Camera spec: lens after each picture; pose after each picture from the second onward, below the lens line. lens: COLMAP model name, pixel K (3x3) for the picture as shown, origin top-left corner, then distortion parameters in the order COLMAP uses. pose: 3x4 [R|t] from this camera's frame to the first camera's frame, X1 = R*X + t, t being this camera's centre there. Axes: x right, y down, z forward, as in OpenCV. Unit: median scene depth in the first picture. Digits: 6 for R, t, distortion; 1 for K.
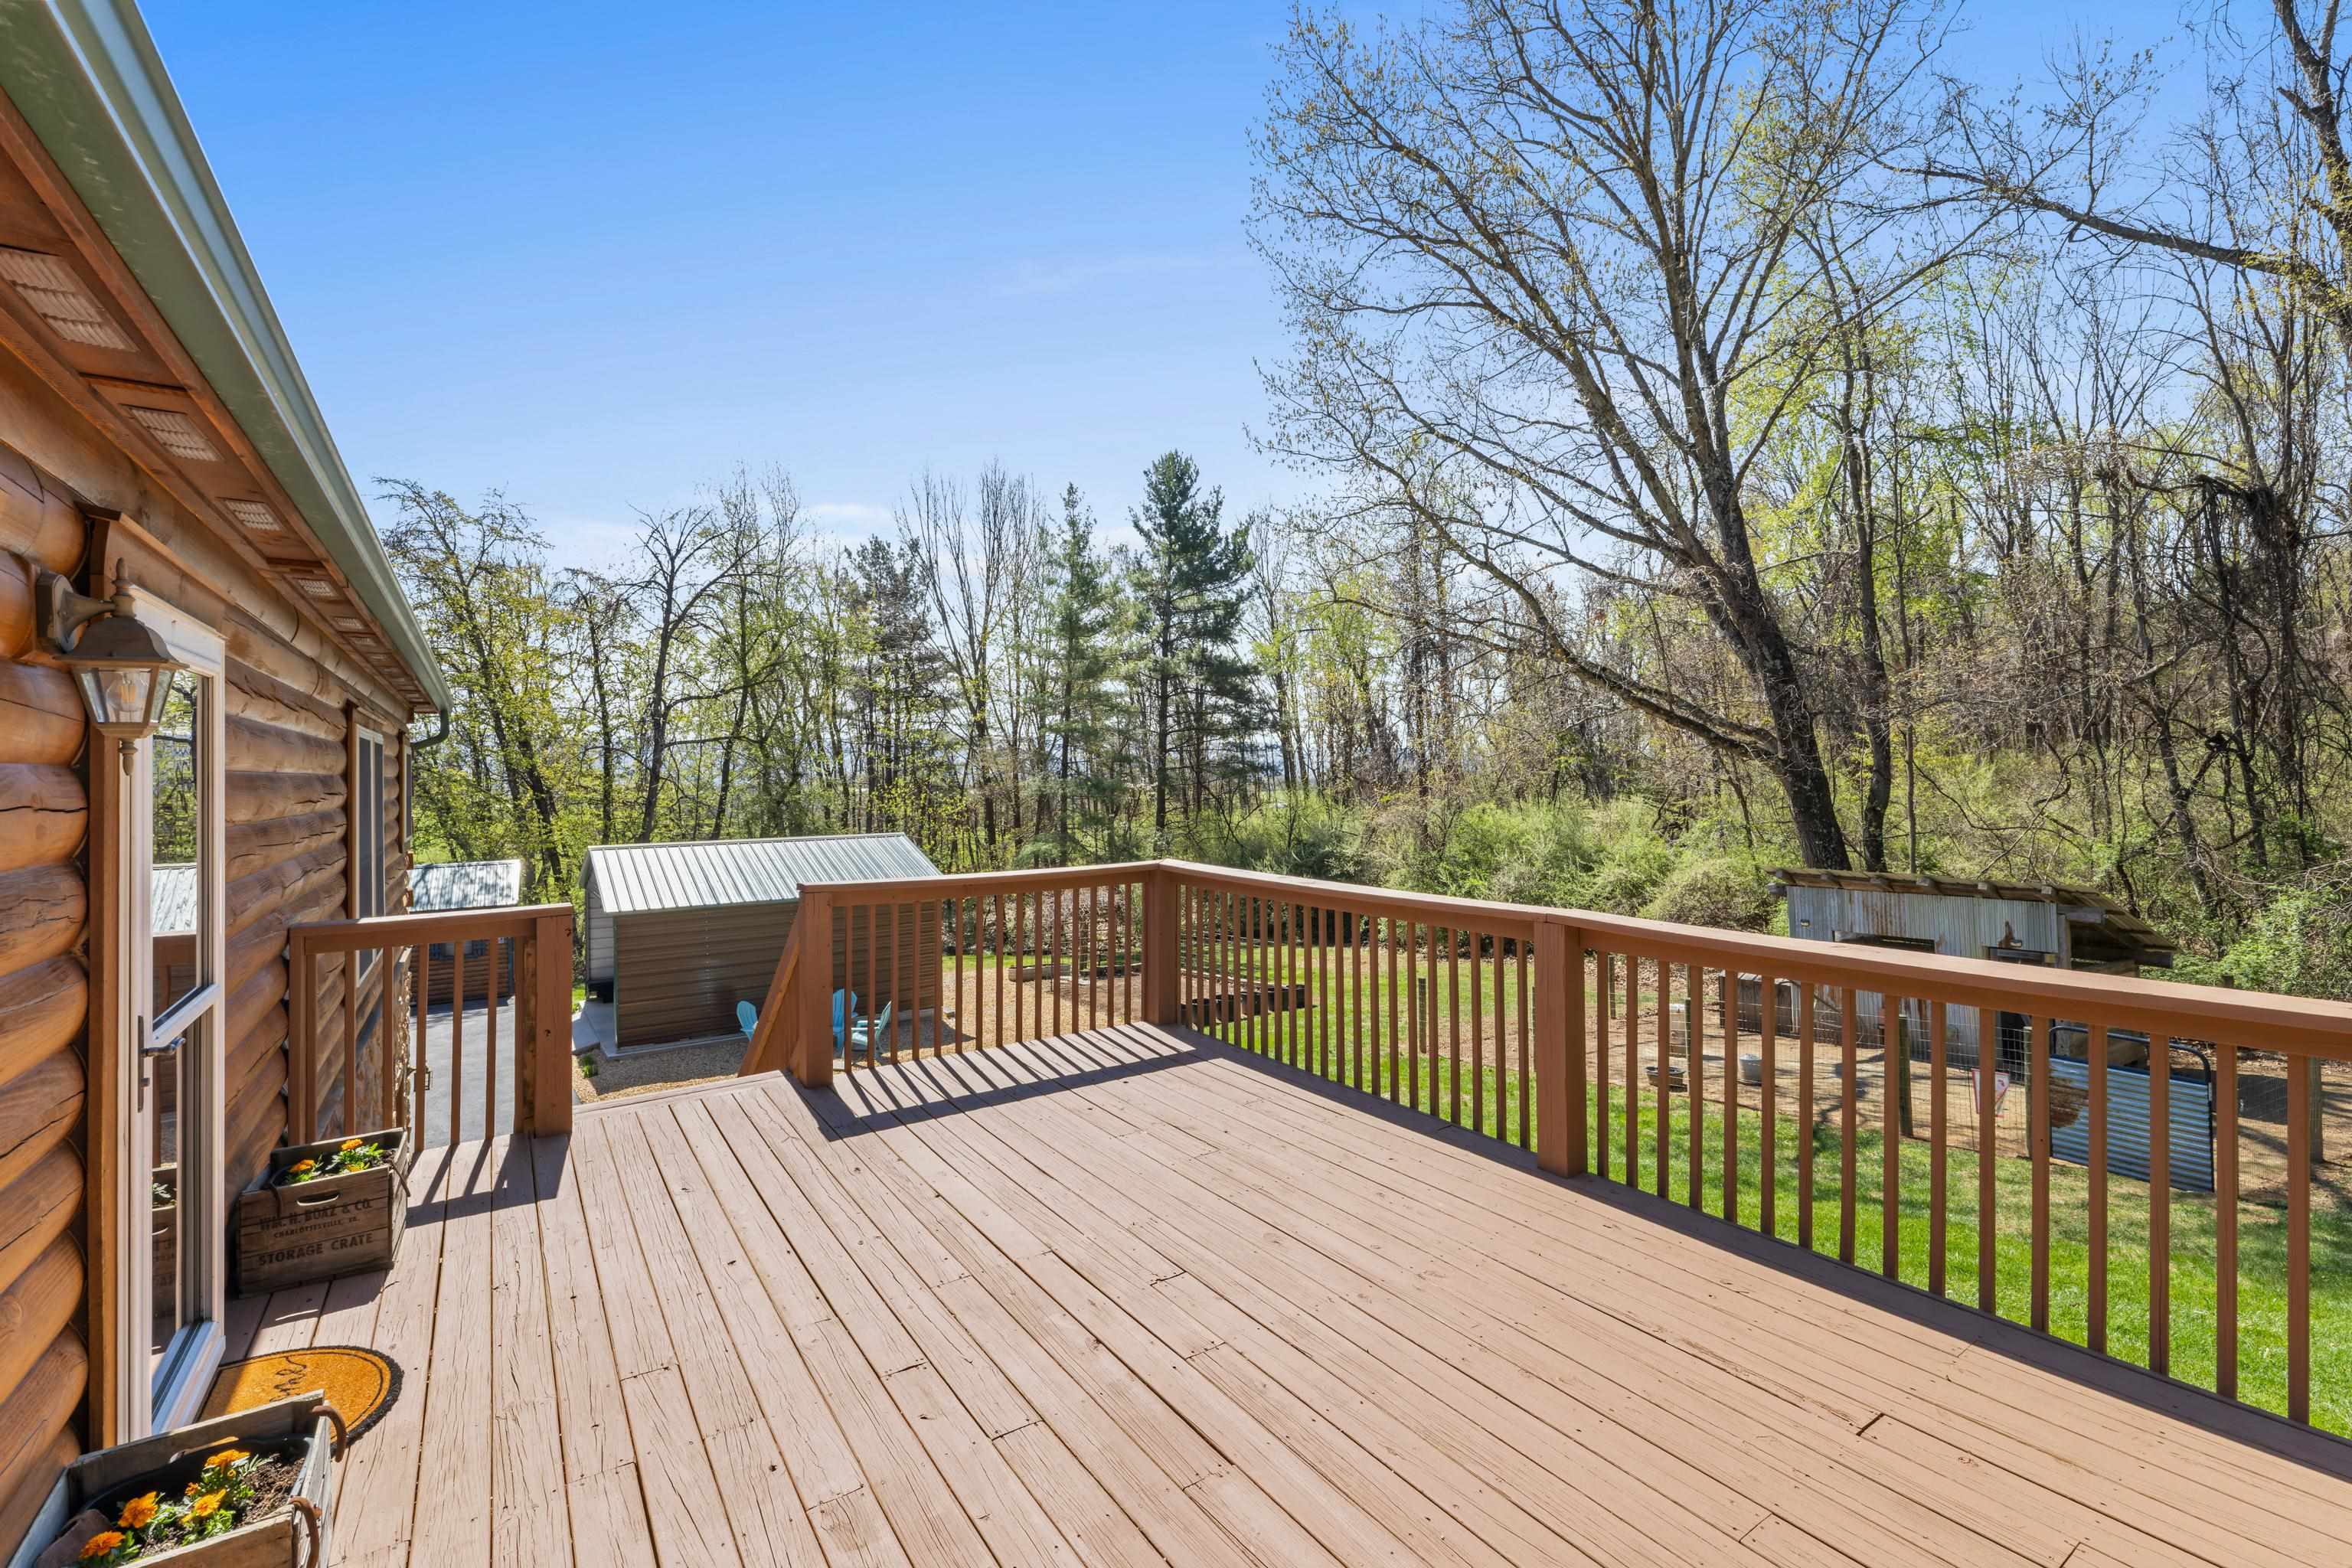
lens RADIAL K [[994.1, 0, 1176.0], [0, 994.1, 784.0], [0, 0, 1]] dist [-0.001526, -0.000107]
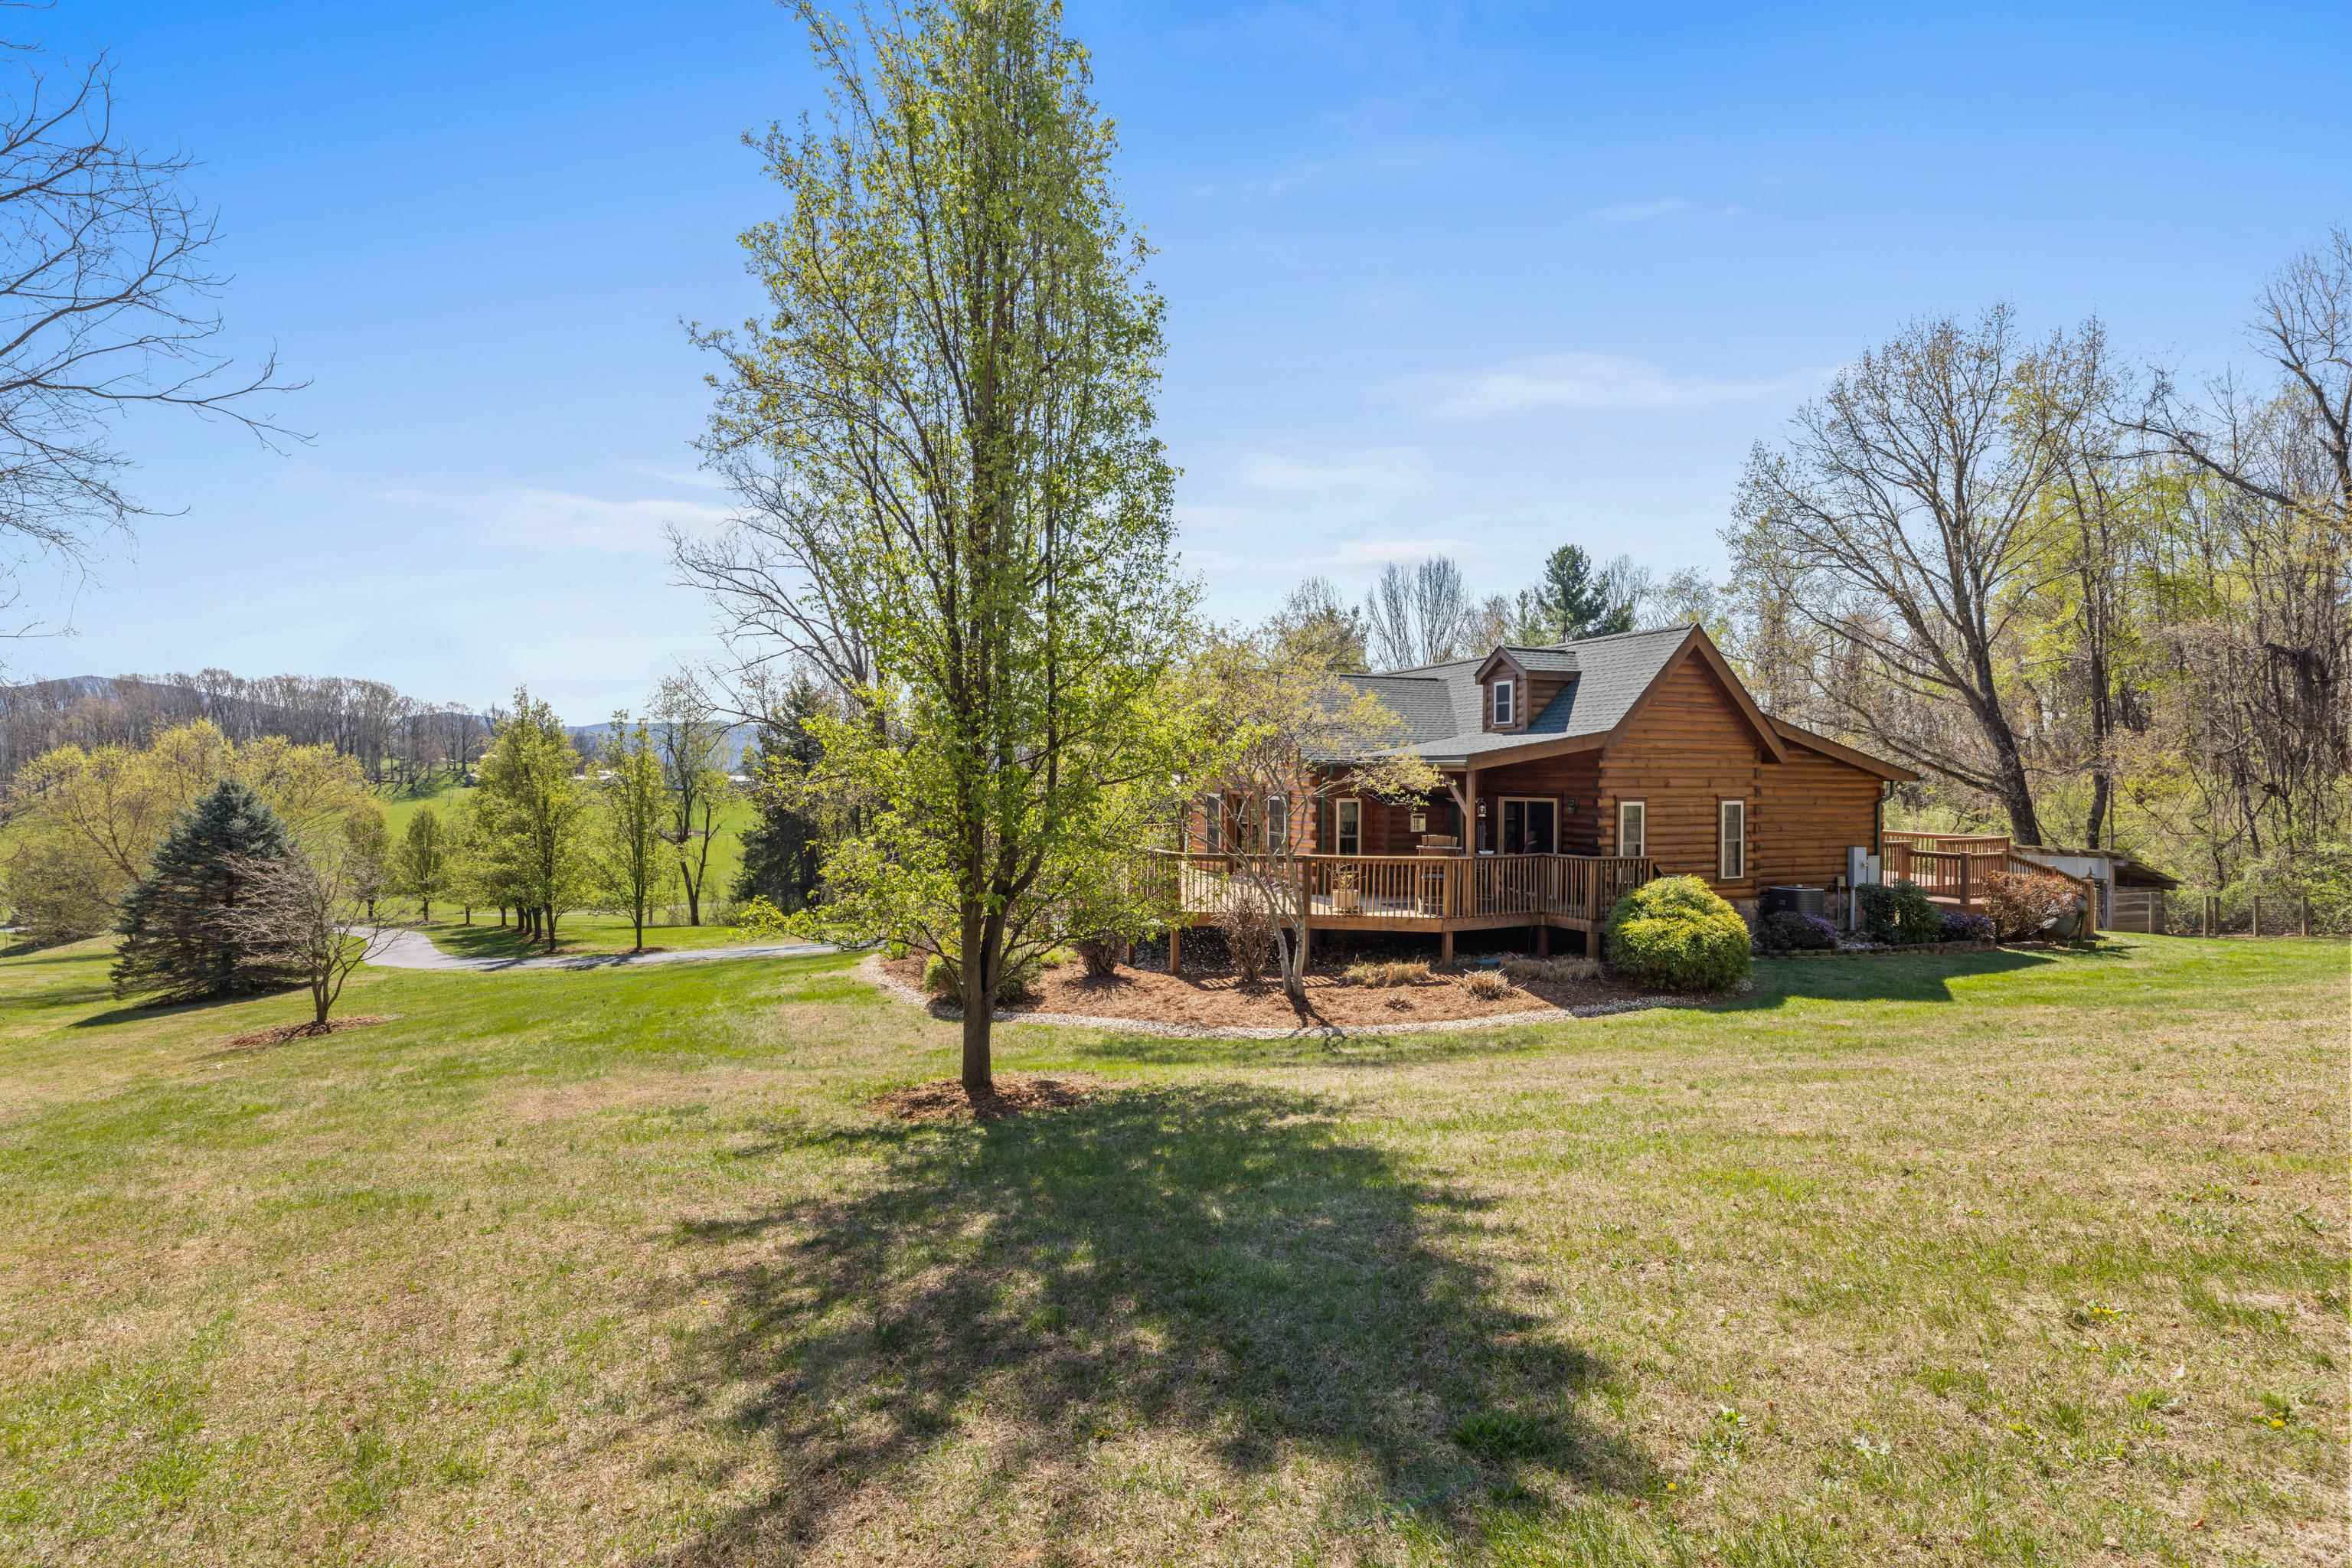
lens RADIAL K [[1079.7, 0, 1173.5], [0, 1079.7, 796.1], [0, 0, 1]] dist [-0.000775, -0.000580]
pose [[0.977038, 0.018865, -0.212230, -0.502362], [-0.015182, 0.999705, 0.018970, -0.029832], [0.212525, -0.015312, 0.977036, -1.324576]]
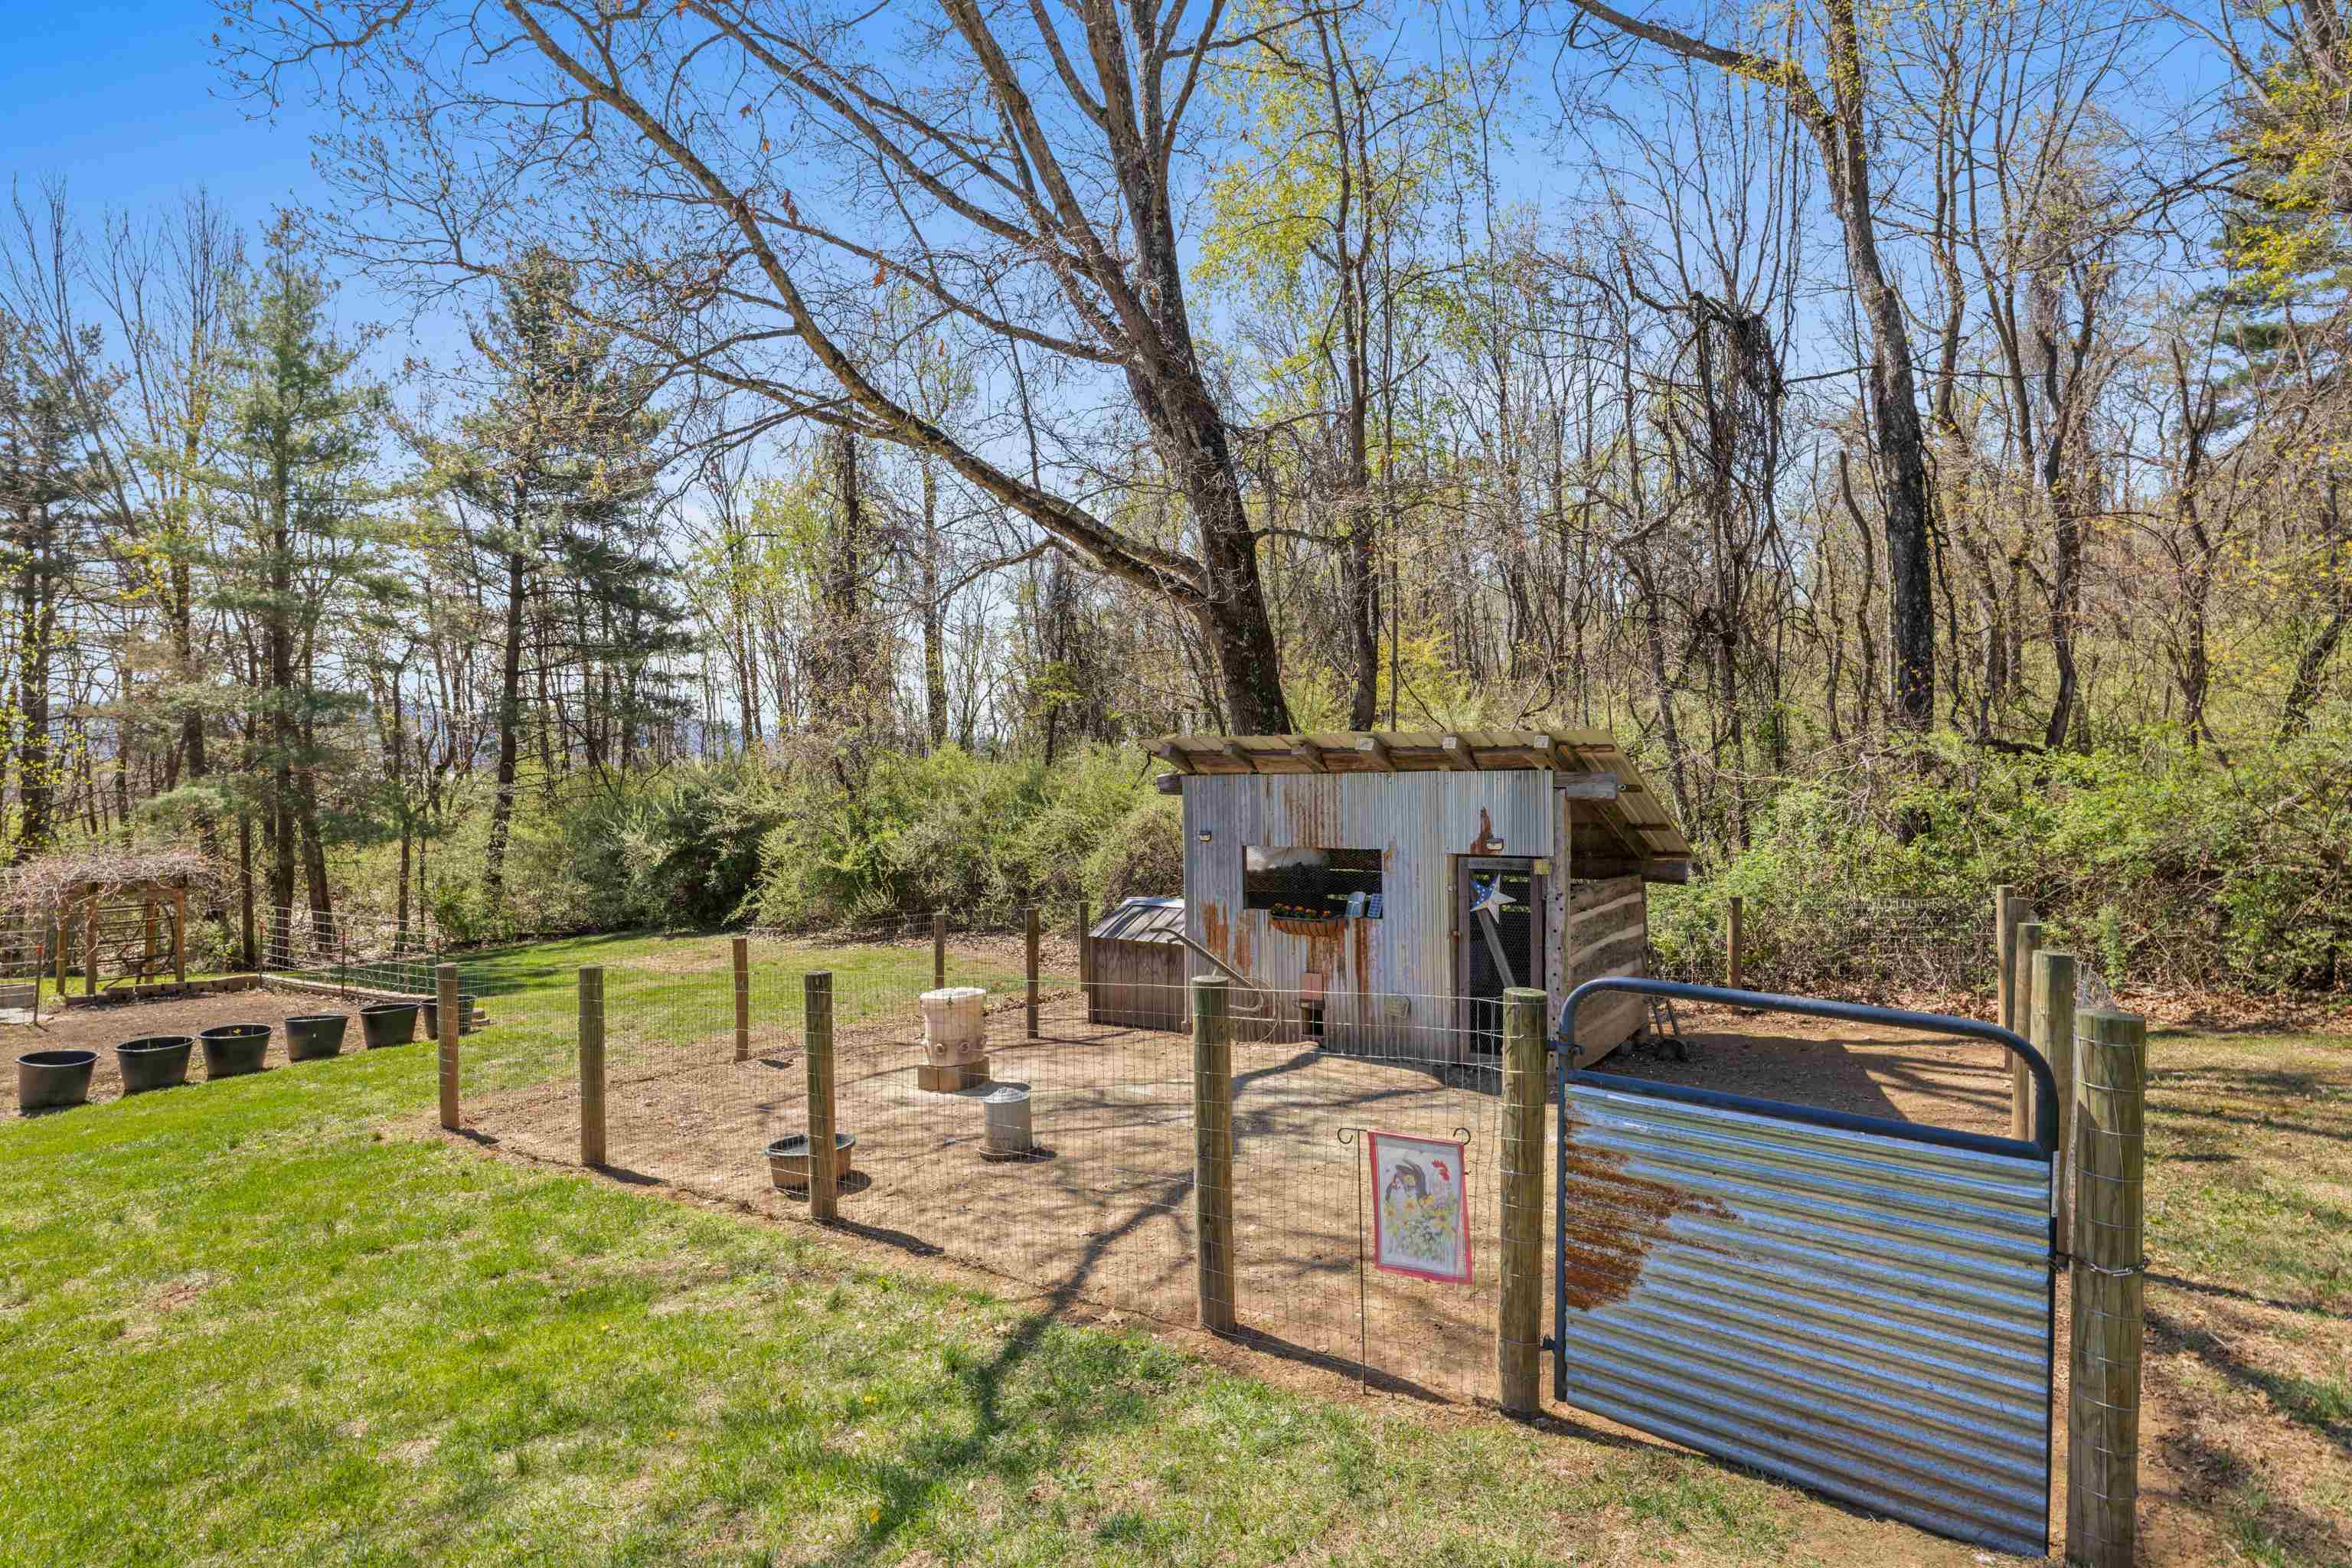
lens RADIAL K [[1079.7, 0, 1173.5], [0, 1079.7, 796.1], [0, 0, 1]] dist [-0.000775, -0.000580]
pose [[0.919817, 0.006123, 0.392299, 0.291992], [-0.014118, 0.999747, 0.017499, 0.084036], [-0.392093, -0.021635, 0.919671, 0.339182]]
